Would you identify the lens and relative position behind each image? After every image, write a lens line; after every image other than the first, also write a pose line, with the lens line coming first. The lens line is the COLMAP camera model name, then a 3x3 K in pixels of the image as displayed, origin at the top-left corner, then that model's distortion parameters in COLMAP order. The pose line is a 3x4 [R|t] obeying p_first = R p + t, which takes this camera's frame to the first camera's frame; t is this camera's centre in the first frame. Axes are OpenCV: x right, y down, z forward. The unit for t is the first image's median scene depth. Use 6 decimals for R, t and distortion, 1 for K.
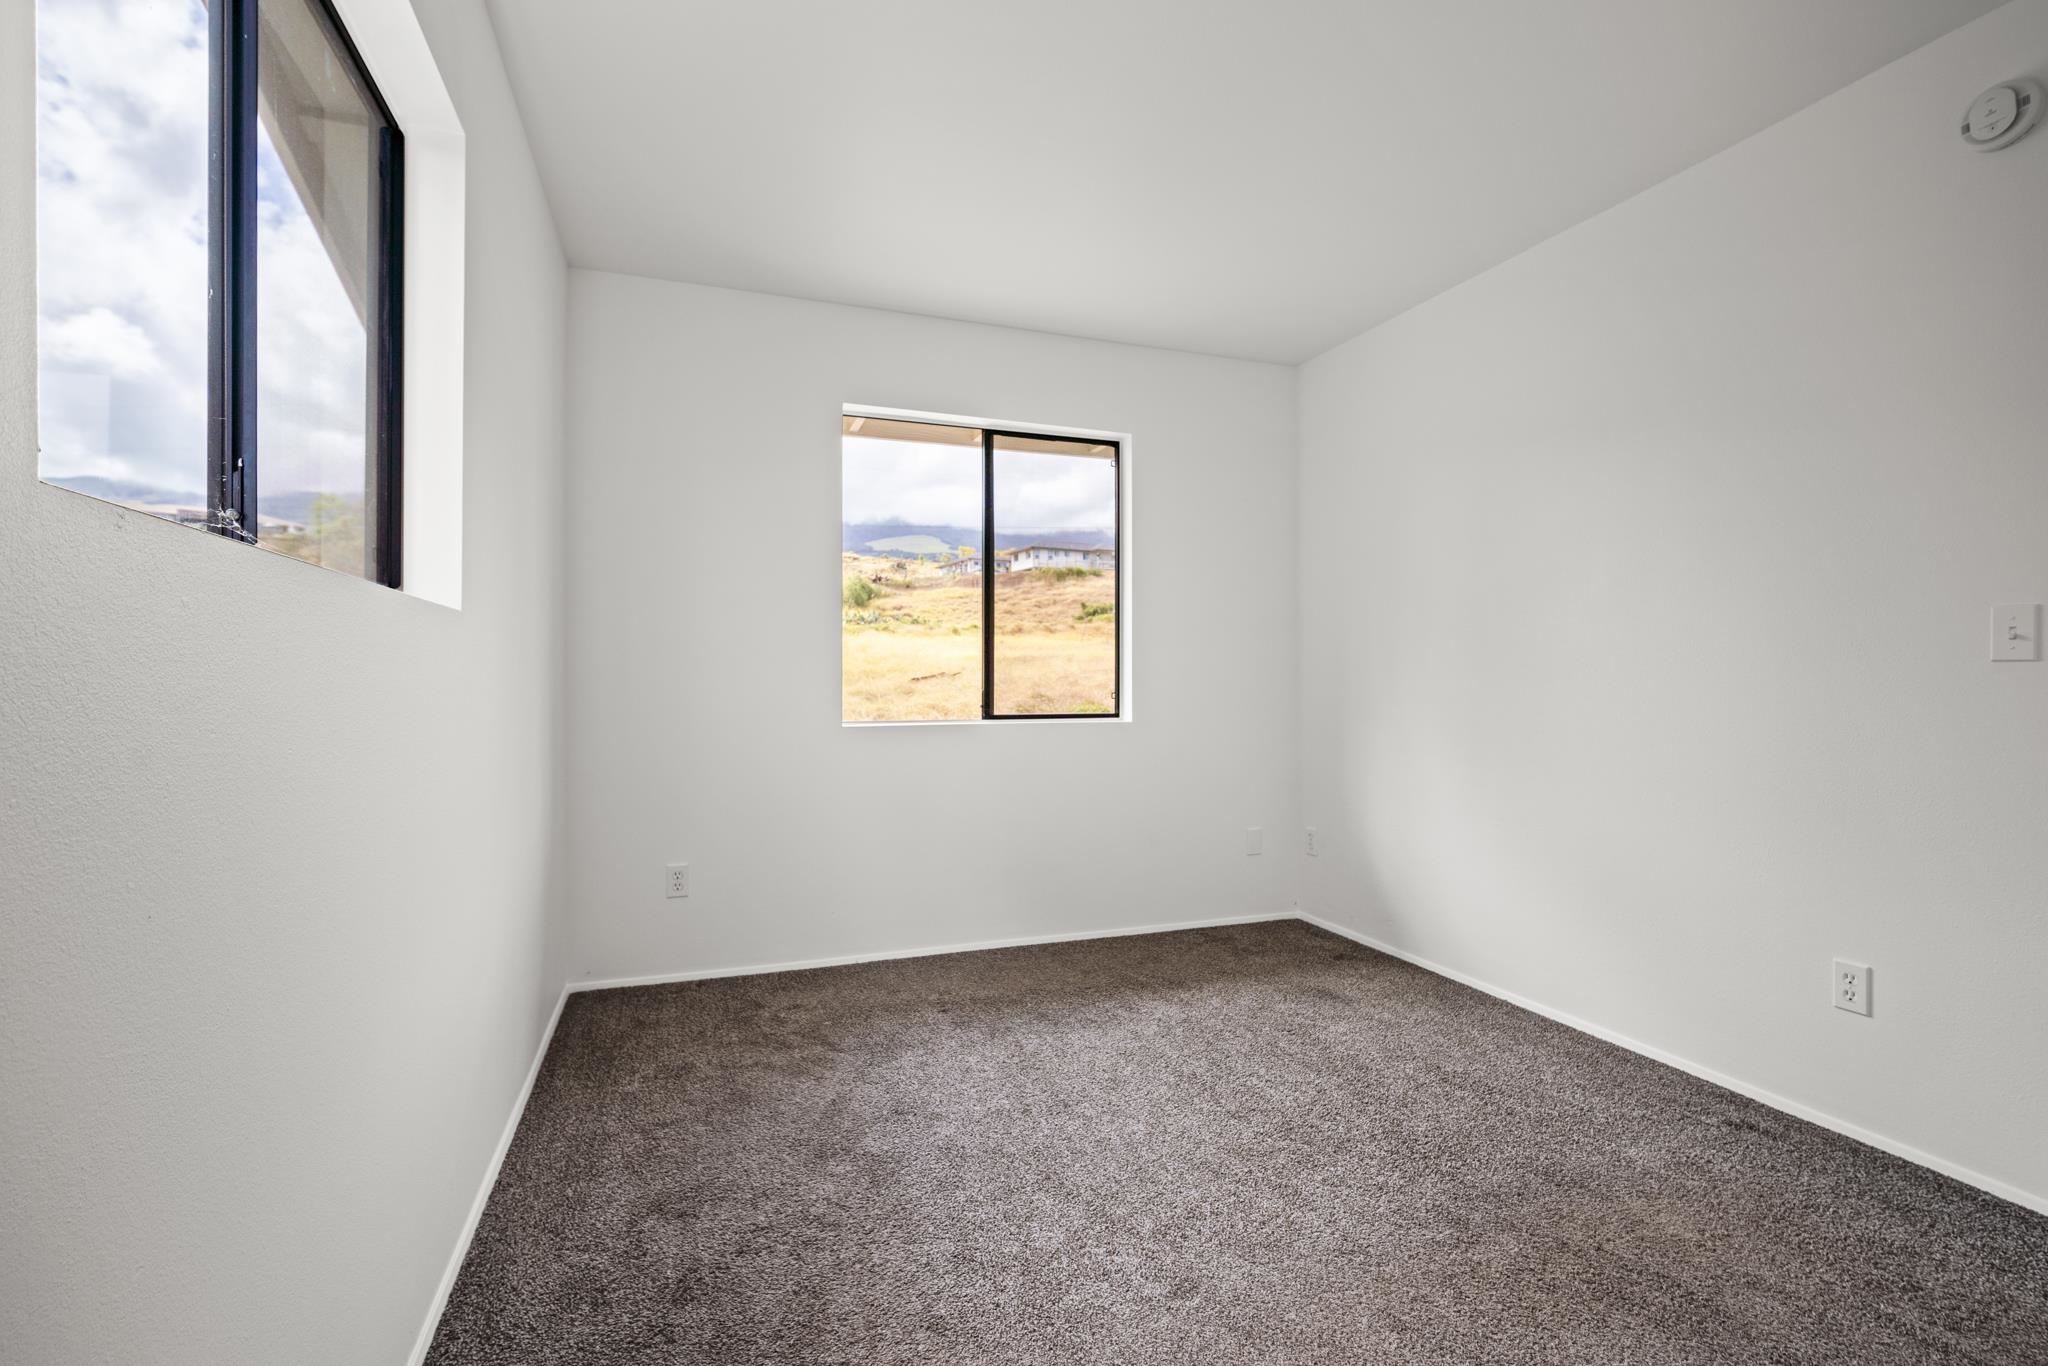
lens RADIAL K [[922.0, 0, 1024.0], [0, 922.0, 683.0], [0, 0, 1]] dist [-0.001047, 0.000503]
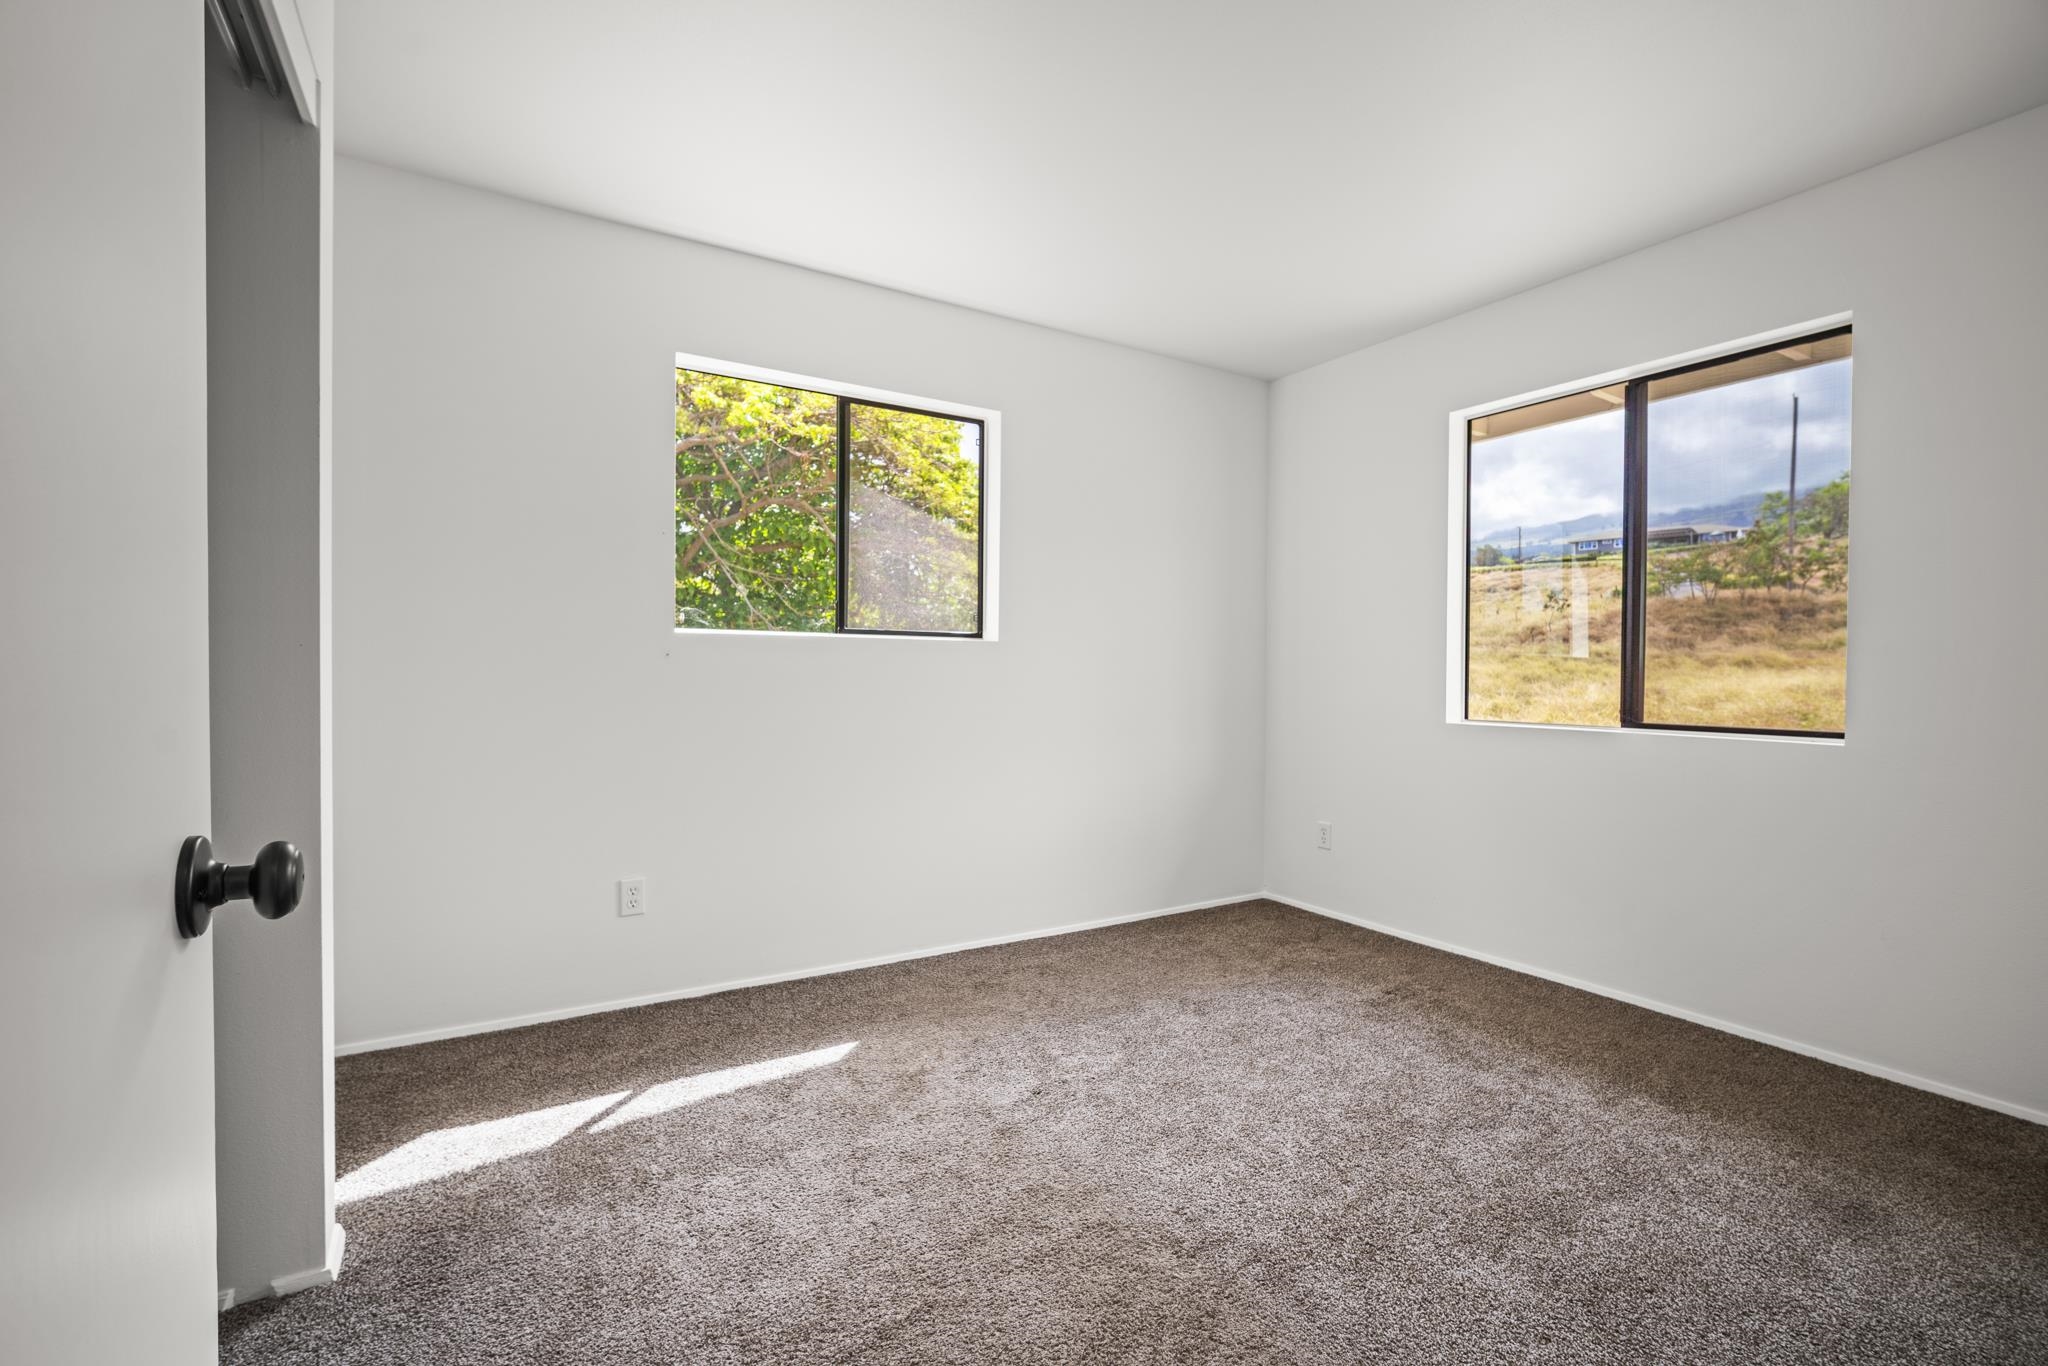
lens RADIAL K [[899.6, 0, 1030.0], [0, 899.6, 678.6], [0, 0, 1]] dist [-0.000984, 0.000304]
pose [[0.198509, 0.005958, -0.980081, 0.725974], [-0.009683, 0.999945, 0.004117, -0.003368], [0.980051, 0.008673, 0.198555, 0.337381]]
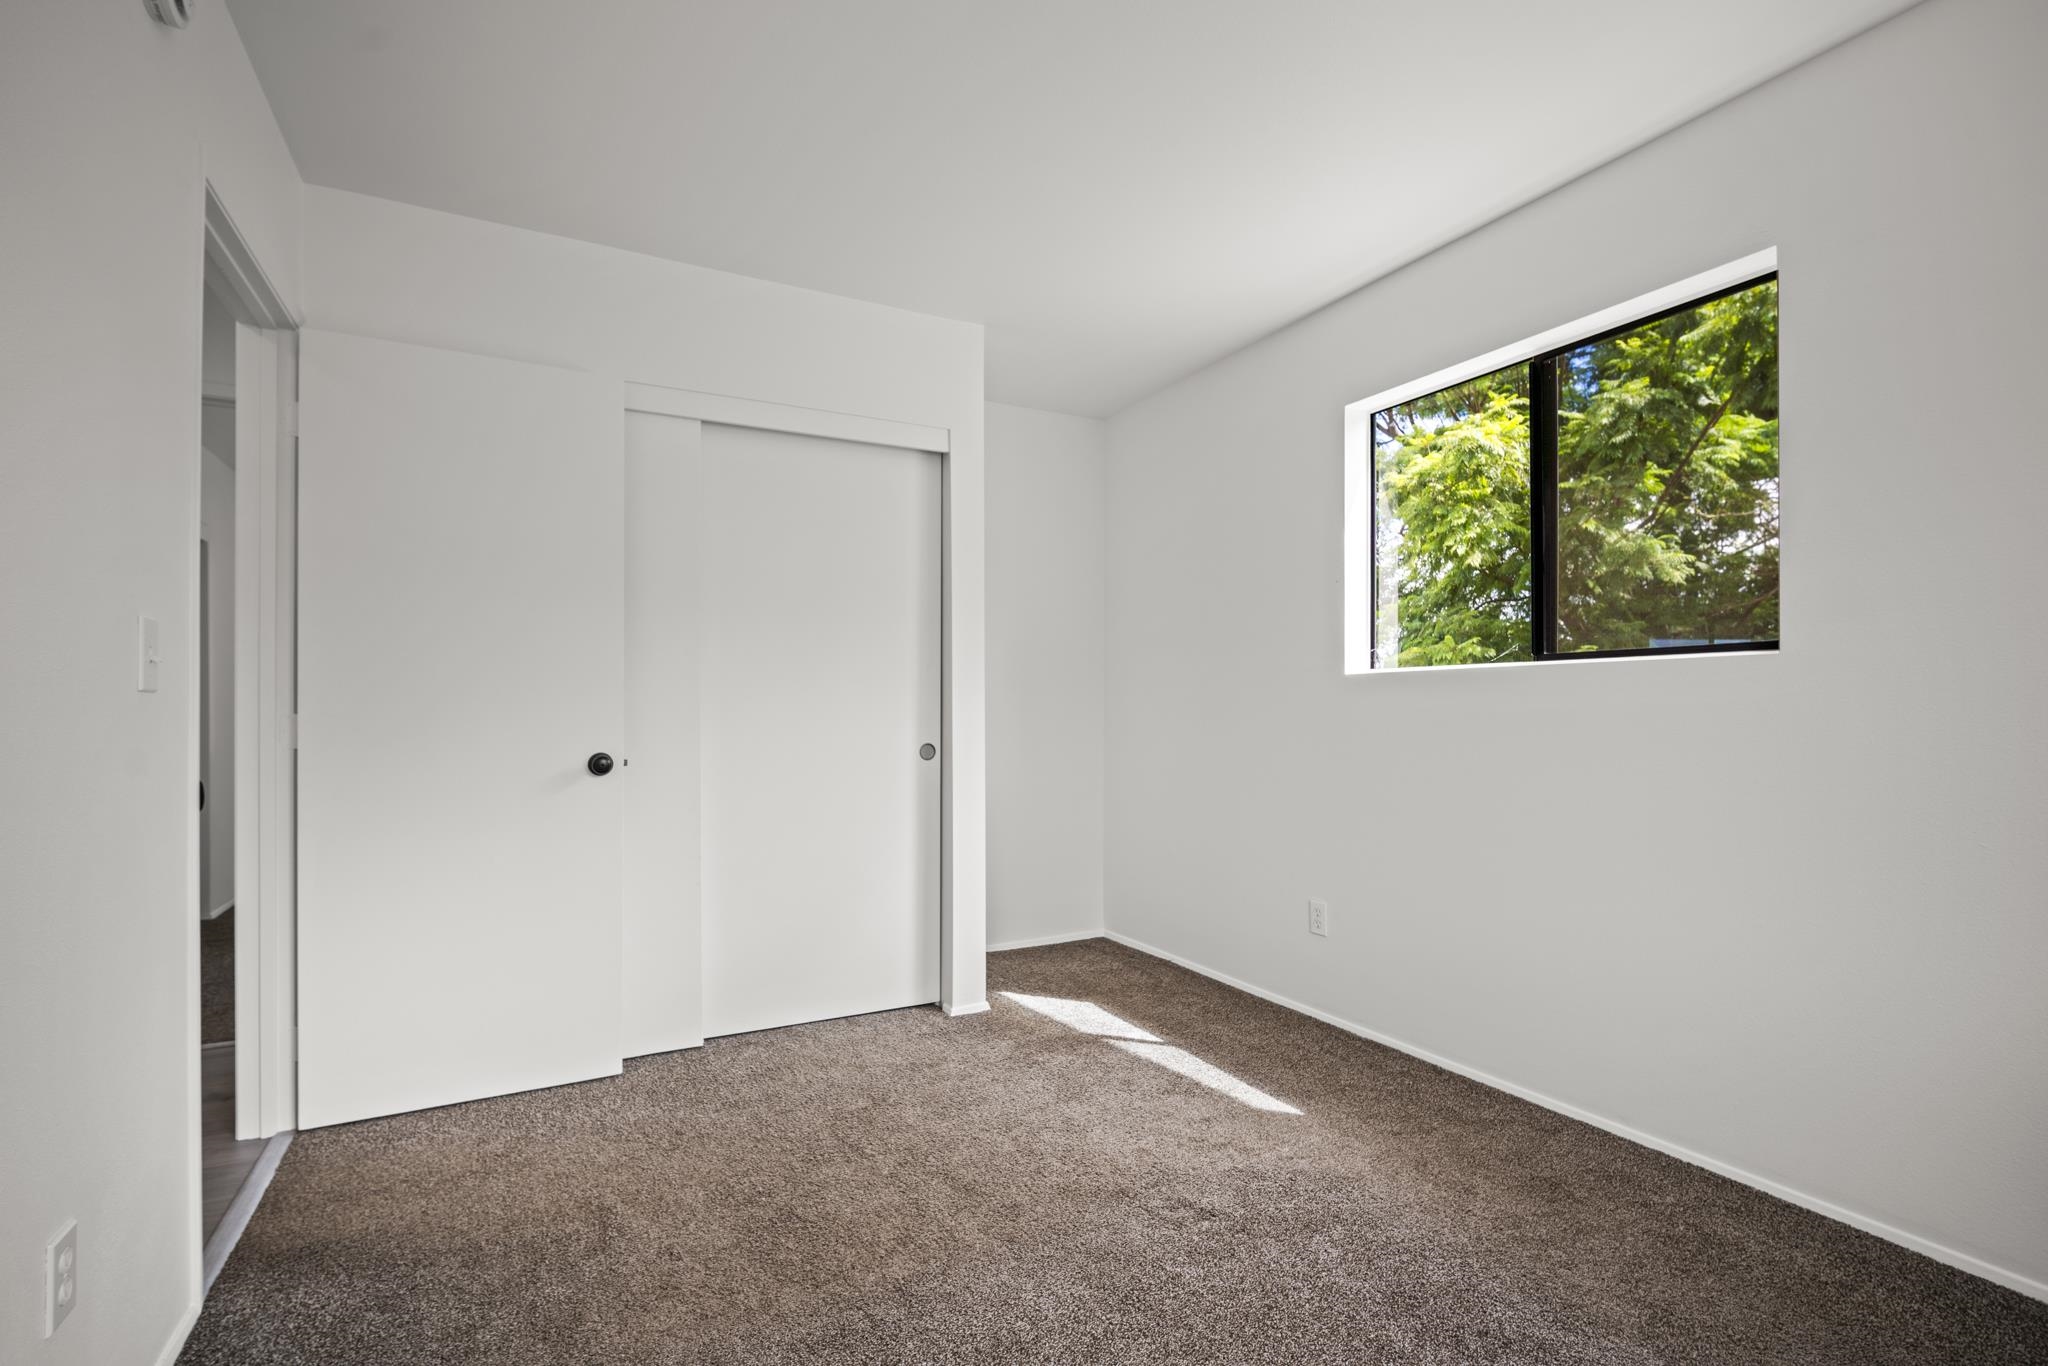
lens RADIAL K [[931.3, 0, 1022.5], [0, 931.3, 720.0], [0, 0, 1]] dist [-0.001144, -0.000209]
pose [[-0.989549, 0.000430, -0.144197, 0.271096], [-0.002139, 0.999842, 0.017659, -0.011915], [0.144182, 0.017783, -0.989391, 1.038054]]
